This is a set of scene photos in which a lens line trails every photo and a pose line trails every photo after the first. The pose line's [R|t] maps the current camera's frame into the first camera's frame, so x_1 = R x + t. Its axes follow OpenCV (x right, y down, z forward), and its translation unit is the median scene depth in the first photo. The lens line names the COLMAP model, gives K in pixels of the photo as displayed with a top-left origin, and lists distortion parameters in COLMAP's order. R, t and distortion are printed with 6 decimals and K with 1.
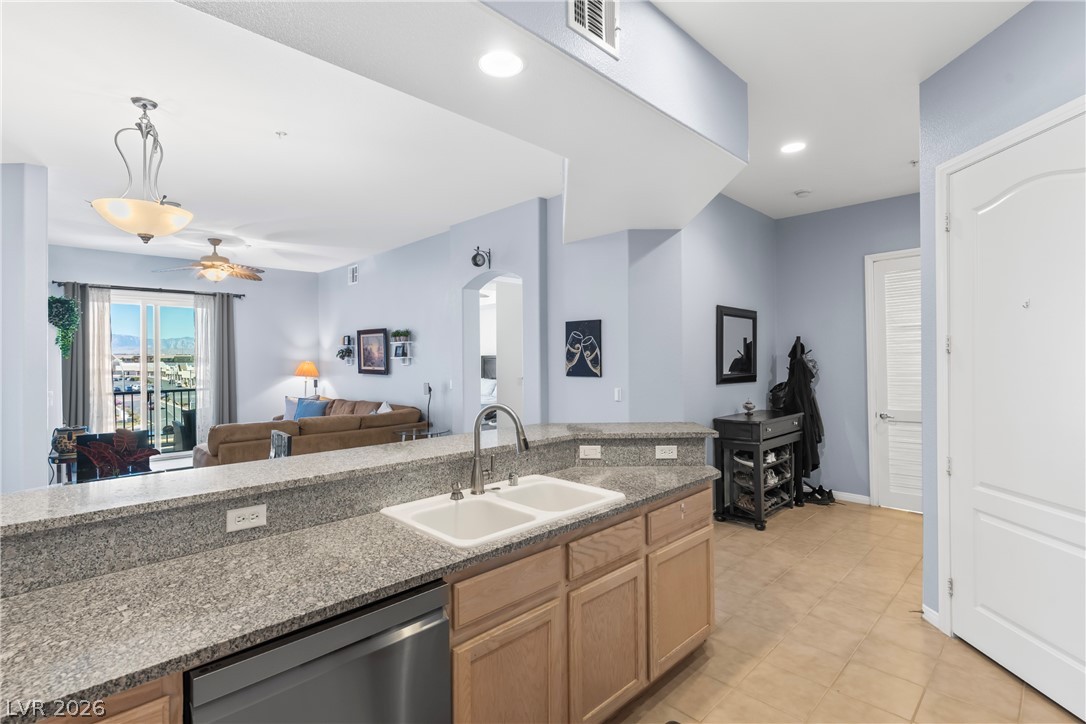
lens RADIAL K [[515.2, 0, 546.8], [0, 515.2, 356.7], [0, 0, 1]] dist [0.001696, 0.001117]
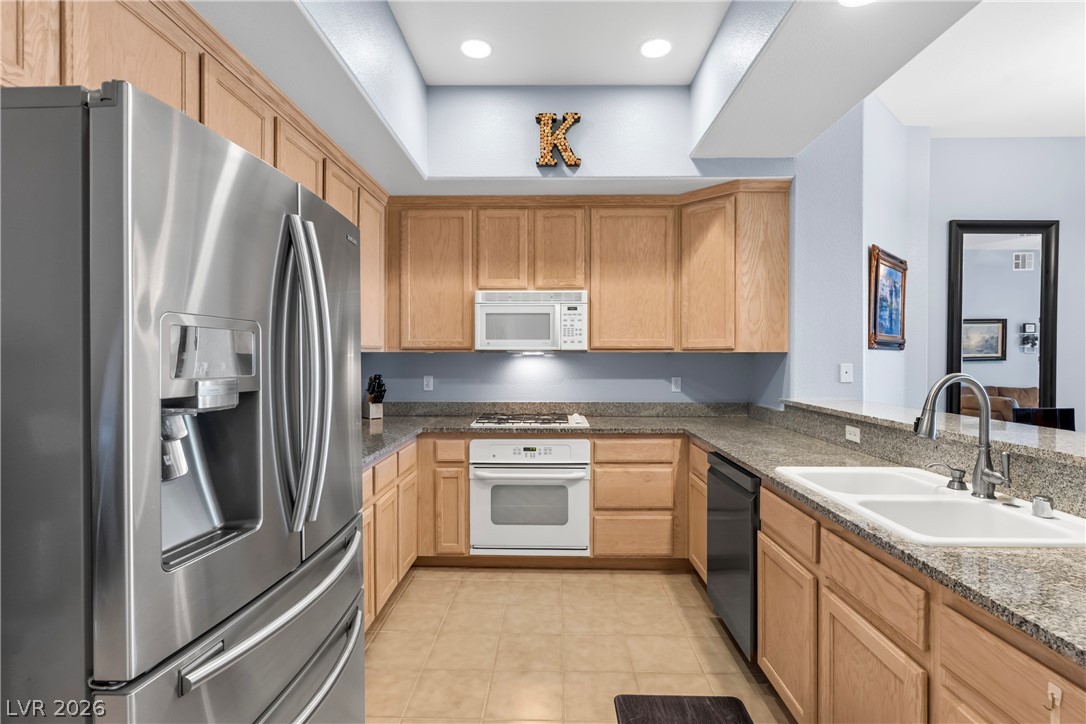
lens RADIAL K [[530.1, 0, 544.3], [0, 530.1, 358.9], [0, 0, 1]] dist [0.000526, 0.000591]
pose [[-0.717409, 0.008553, -0.696600, 0.371553], [0.004926, 0.999962, 0.007205, 0.027310], [0.696635, 0.001737, -0.717424, 0.492429]]
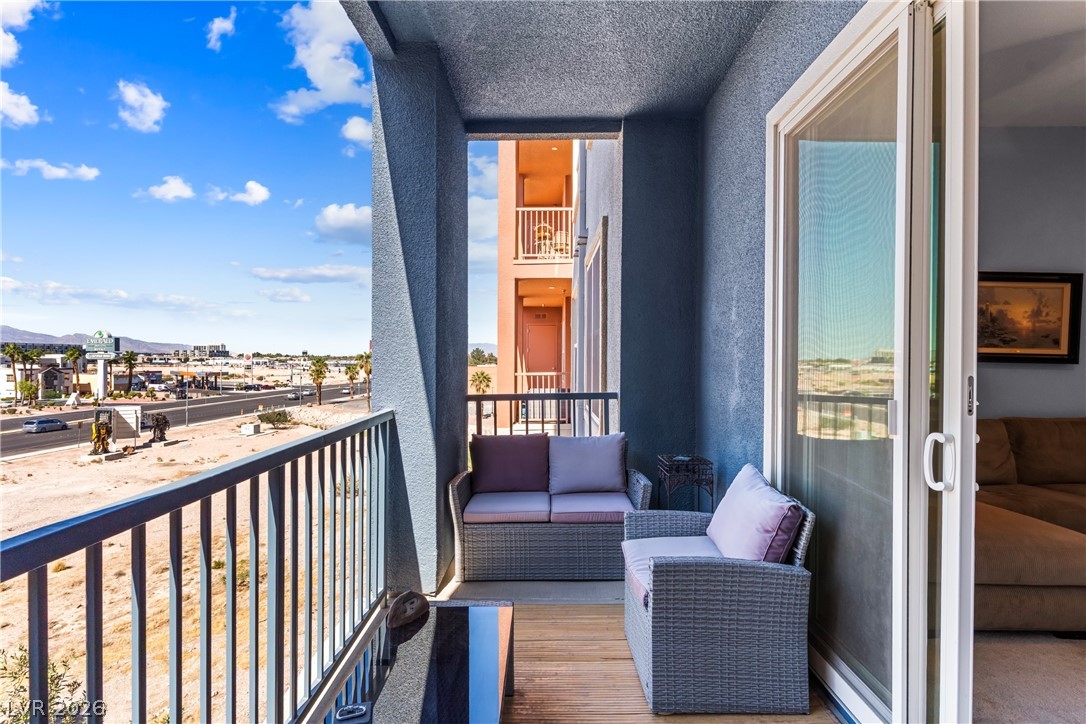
lens RADIAL K [[515.2, 0, 547.4], [0, 515.2, 363.3], [0, 0, 1]] dist [0.001696, 0.001117]
pose [[0.709245, 0.006797, 0.704929, -1.576288], [-0.014435, 0.999884, 0.004882, 0.059973], [-0.704814, -0.013638, 0.709261, 1.502527]]
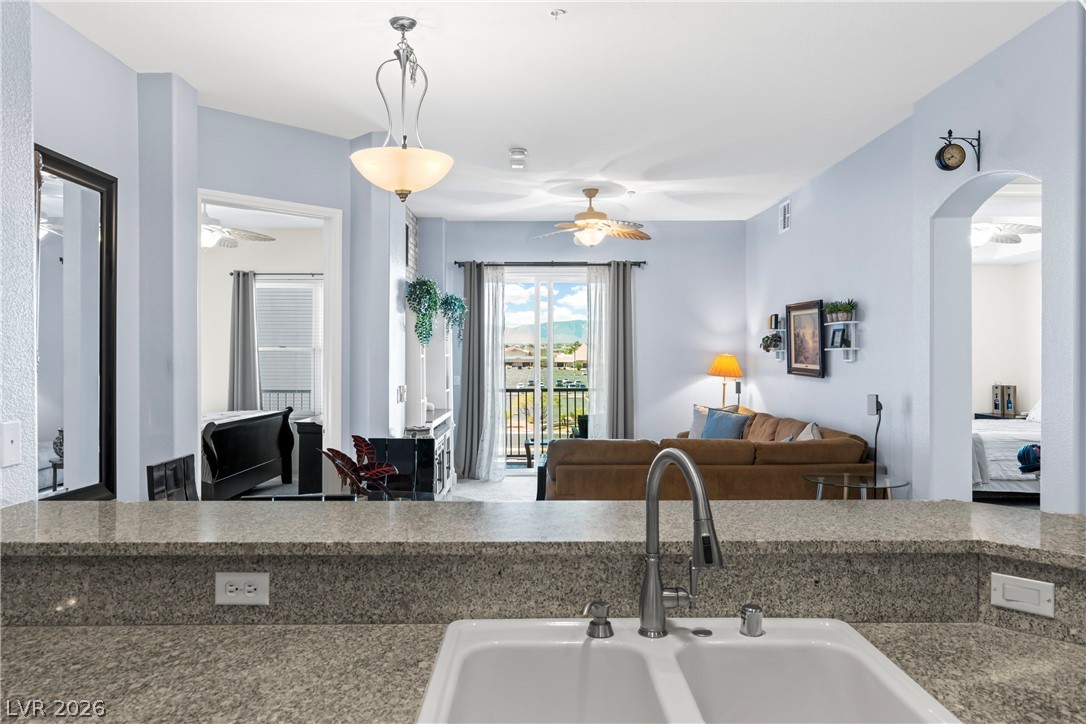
lens RADIAL K [[781.6, 0, 541.4], [0, 781.6, 356.0], [0, 0, 1]] dist [0.005365, 0.002411]
pose [[0.717162, 0.010288, -0.696831, 0.130591], [-0.002899, 0.999926, 0.011779, 0.000286], [0.696901, -0.006427, 0.717139, 0.183288]]
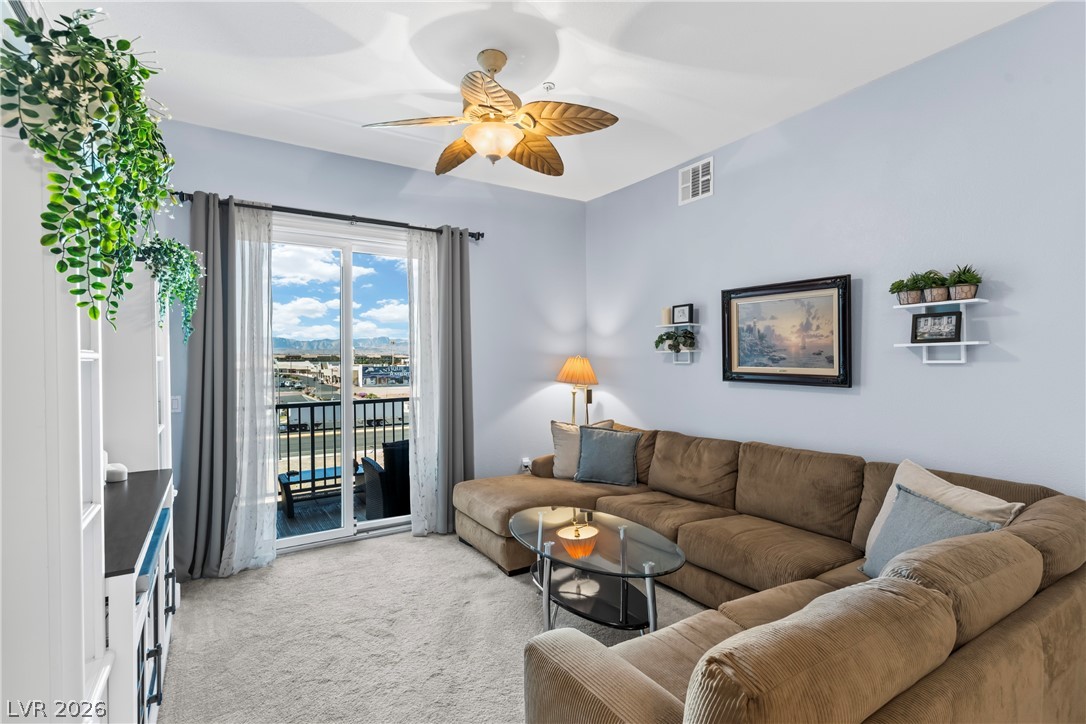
lens RADIAL K [[515.2, 0, 547.5], [0, 515.2, 359.2], [0, 0, 1]] dist [0.001696, 0.001117]
pose [[0.979212, 0.001713, -0.202832, -0.692441], [-0.000771, 0.999989, 0.004723, 0.016186], [0.202837, -0.004468, 0.979202, 0.810367]]
